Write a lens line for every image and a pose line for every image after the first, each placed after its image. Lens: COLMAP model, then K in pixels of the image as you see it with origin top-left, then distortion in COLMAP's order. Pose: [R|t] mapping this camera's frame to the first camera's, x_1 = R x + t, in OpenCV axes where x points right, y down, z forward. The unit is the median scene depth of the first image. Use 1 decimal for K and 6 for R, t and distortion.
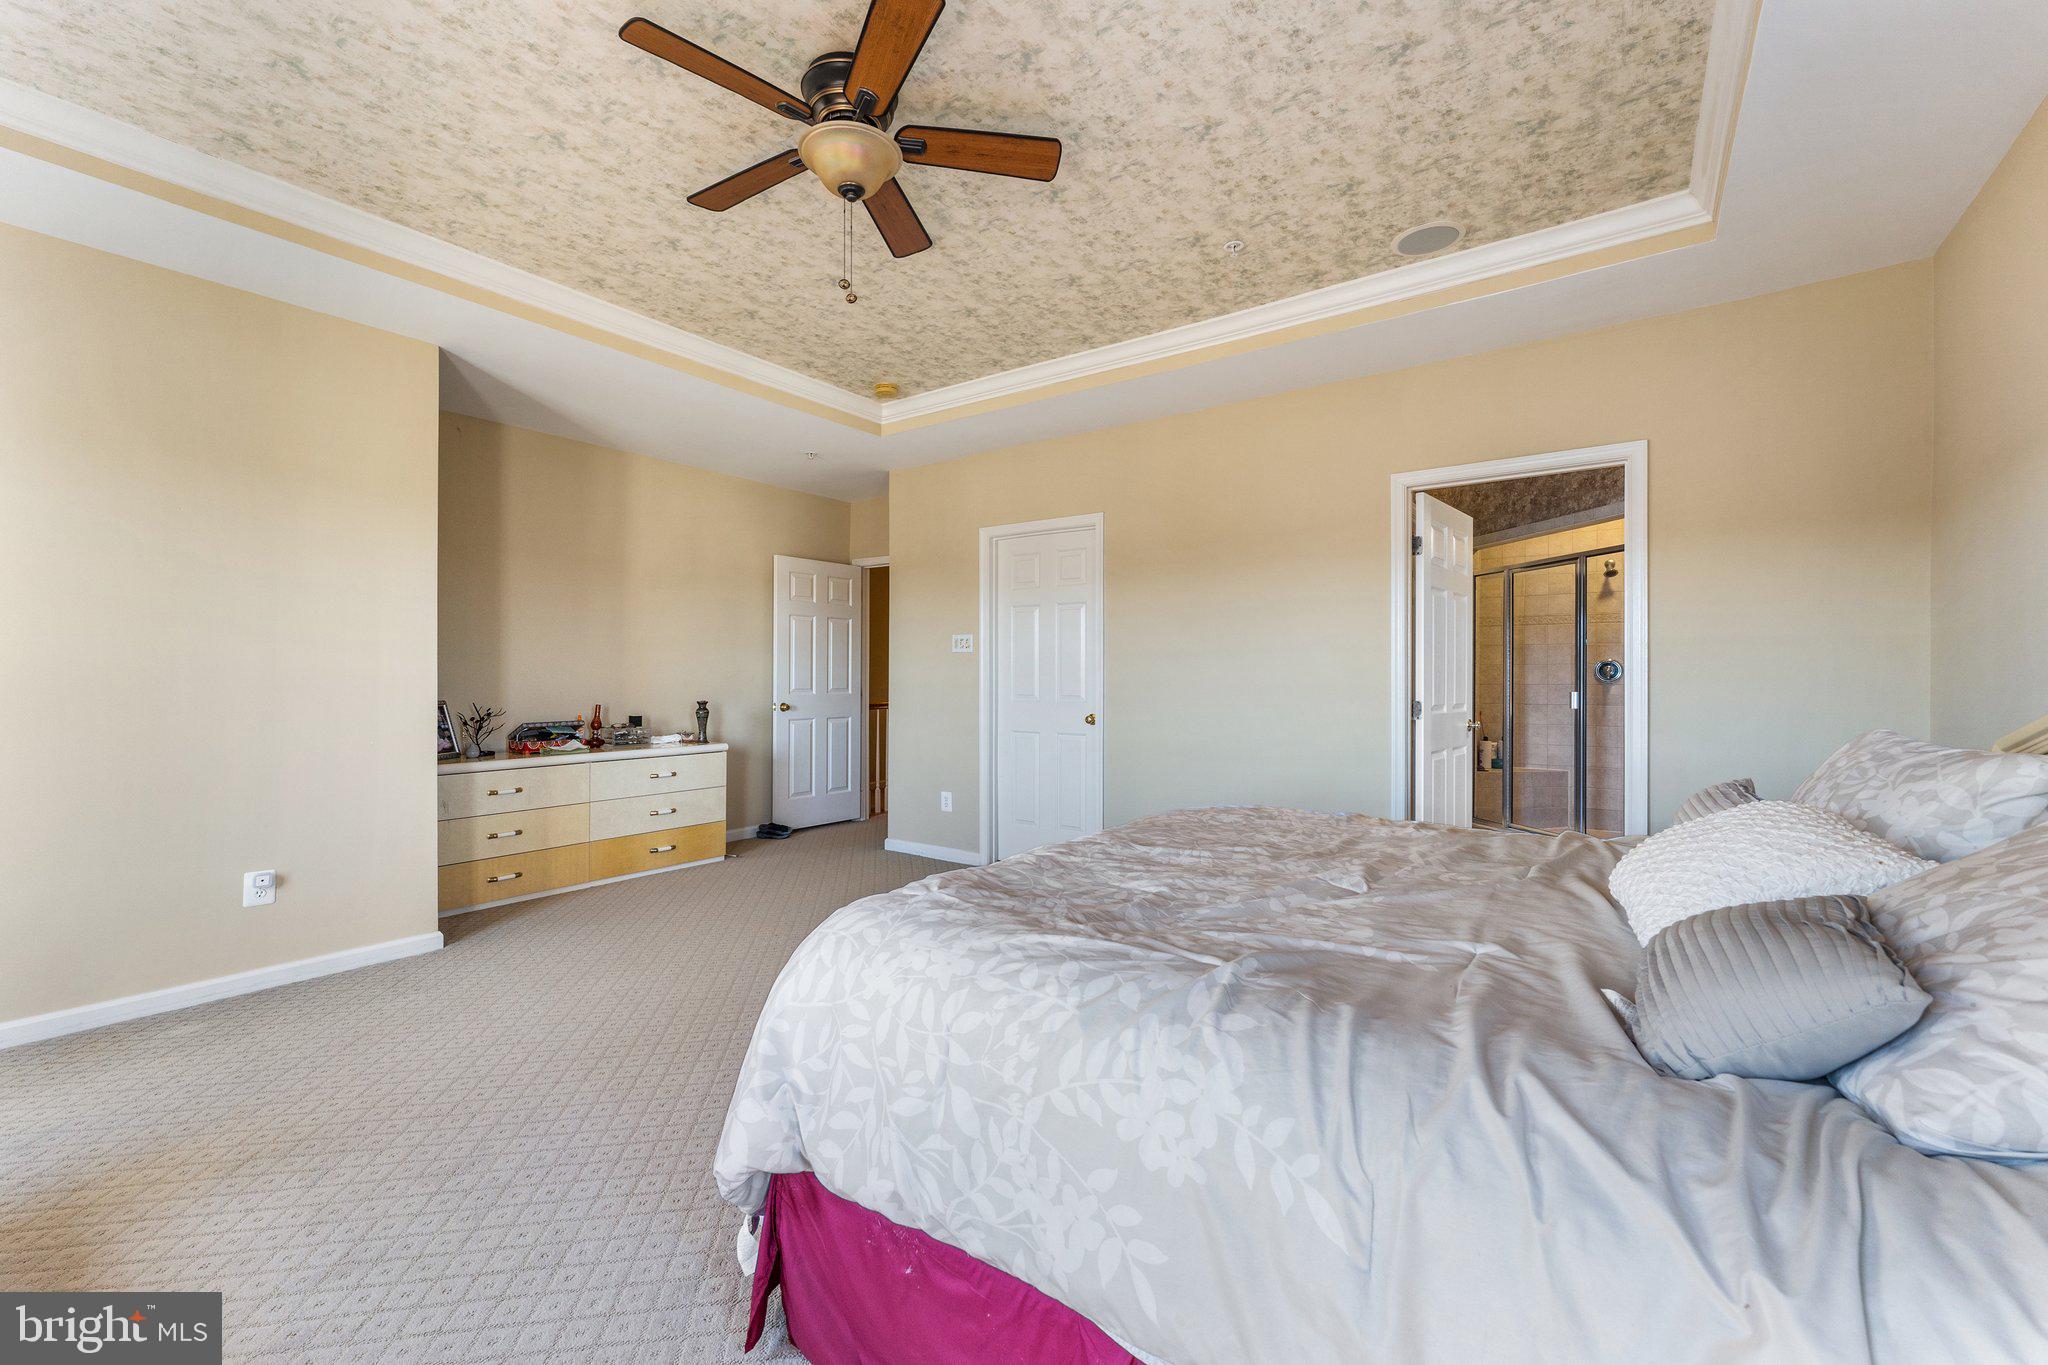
lens RADIAL K [[841.7, 0, 1015.0], [0, 841.7, 680.6], [0, 0, 1]] dist [0.002846, -0.000163]
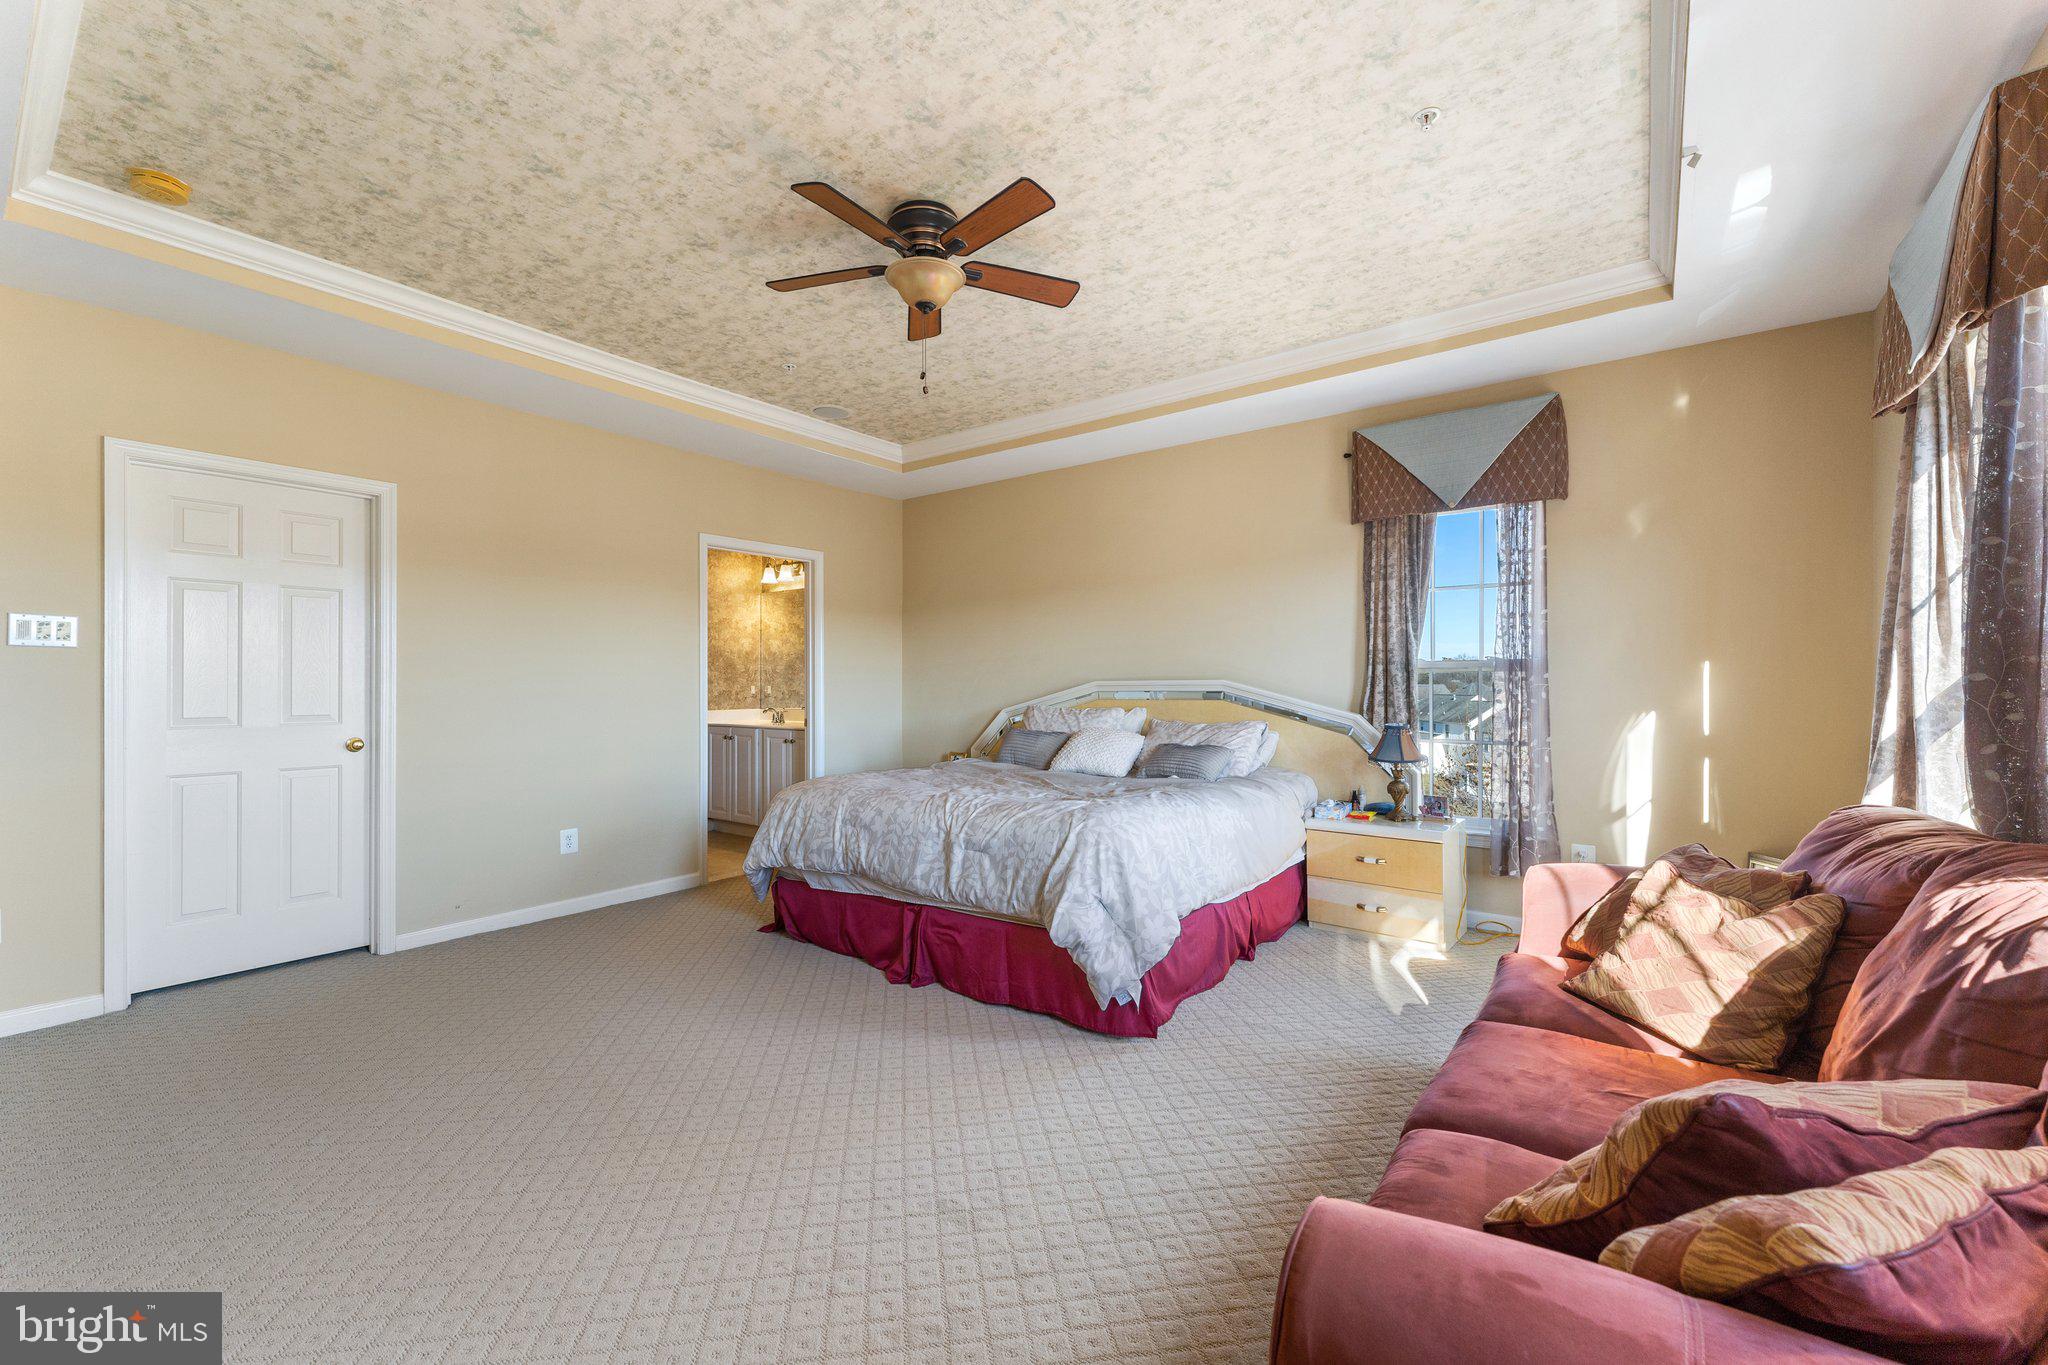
lens RADIAL K [[841.7, 0, 1016.0], [0, 841.7, 685.1], [0, 0, 1]] dist [0.002846, -0.000163]
pose [[0.017502, 0.000883, 0.999846, -0.913892], [0.001808, 0.999998, -0.000915, -0.010811], [-0.999845, 0.001824, 0.017501, 0.535788]]
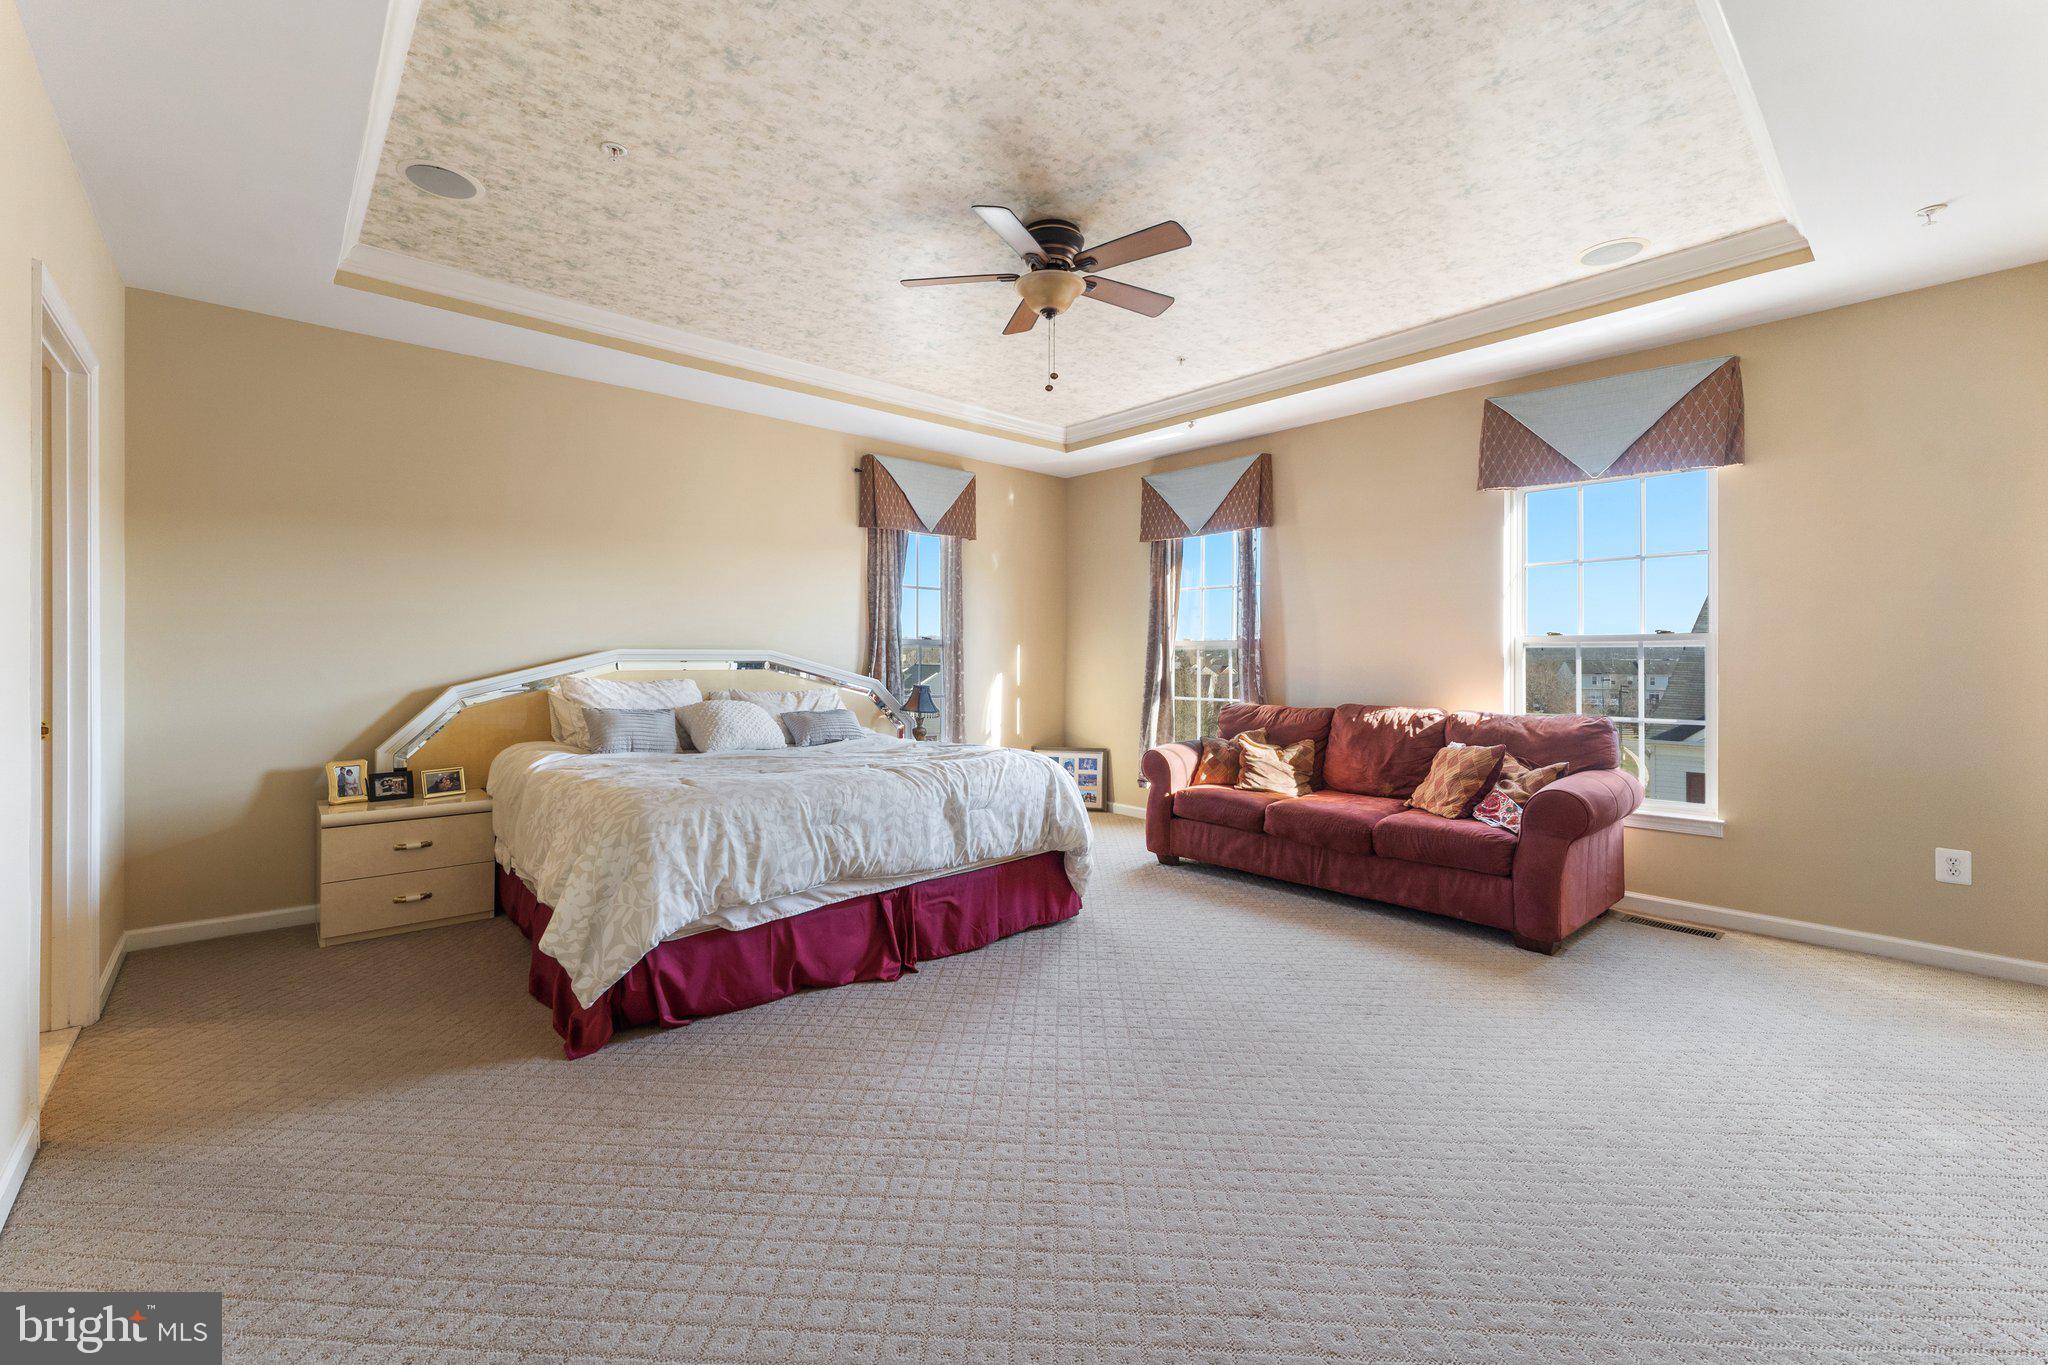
lens RADIAL K [[841.7, 0, 1024.1], [0, 841.7, 668.8], [0, 0, 1]] dist [0.002846, -0.000163]
pose [[-0.978966, -0.003497, 0.203994, -0.272192], [-0.001624, 0.999955, 0.009348, -0.003822], [-0.204017, 0.008820, -0.978928, 1.508073]]
